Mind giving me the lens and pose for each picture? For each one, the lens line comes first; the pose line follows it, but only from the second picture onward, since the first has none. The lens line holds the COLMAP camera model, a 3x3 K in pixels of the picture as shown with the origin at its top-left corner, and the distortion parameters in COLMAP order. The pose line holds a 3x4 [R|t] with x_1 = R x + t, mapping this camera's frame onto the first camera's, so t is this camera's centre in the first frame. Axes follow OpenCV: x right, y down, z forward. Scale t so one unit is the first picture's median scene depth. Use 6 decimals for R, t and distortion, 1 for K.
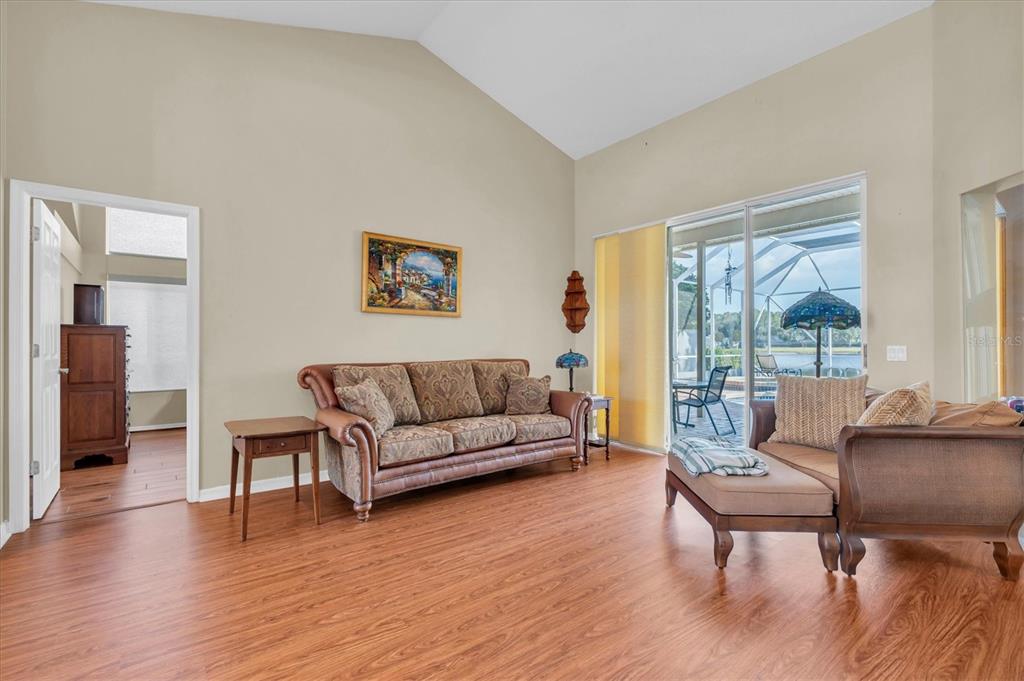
lens RADIAL K [[467.7, 0, 512.6], [0, 467.7, 343.7], [0, 0, 1]] dist [-0.003360, 0.000071]
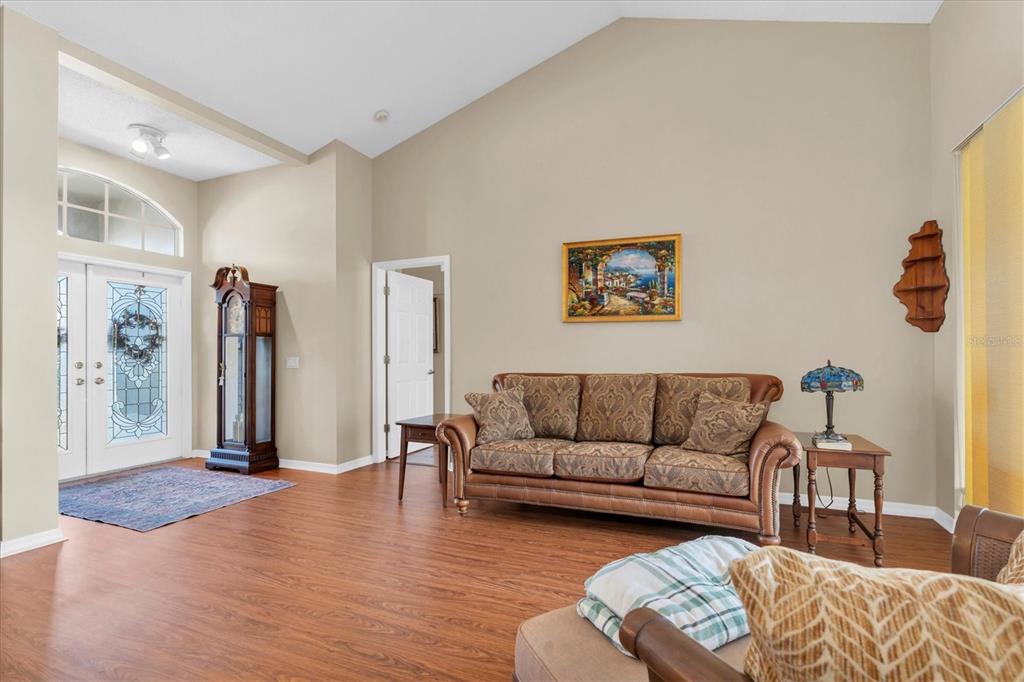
lens RADIAL K [[467.7, 0, 525.3], [0, 467.7, 353.1], [0, 0, 1]] dist [-0.003360, 0.000071]
pose [[0.501843, -0.007121, -0.864929, 0.495223], [0.007413, 0.999965, -0.003932, 0.001535], [0.864927, -0.004439, 0.501878, 0.399912]]
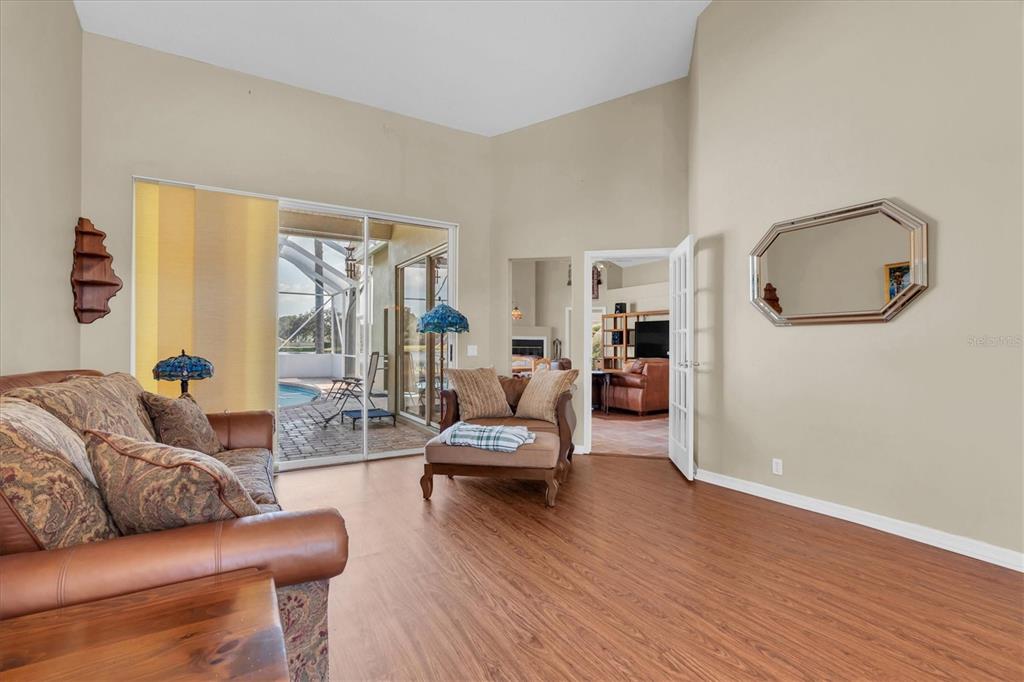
lens RADIAL K [[467.7, 0, 505.6], [0, 467.7, 339.7], [0, 0, 1]] dist [-0.003360, 0.000071]
pose [[0.119179, 0.004507, 0.992863, -0.516658], [-0.006978, 0.999969, -0.003702, -0.003886], [-0.992848, -0.006487, 0.119206, 0.528265]]
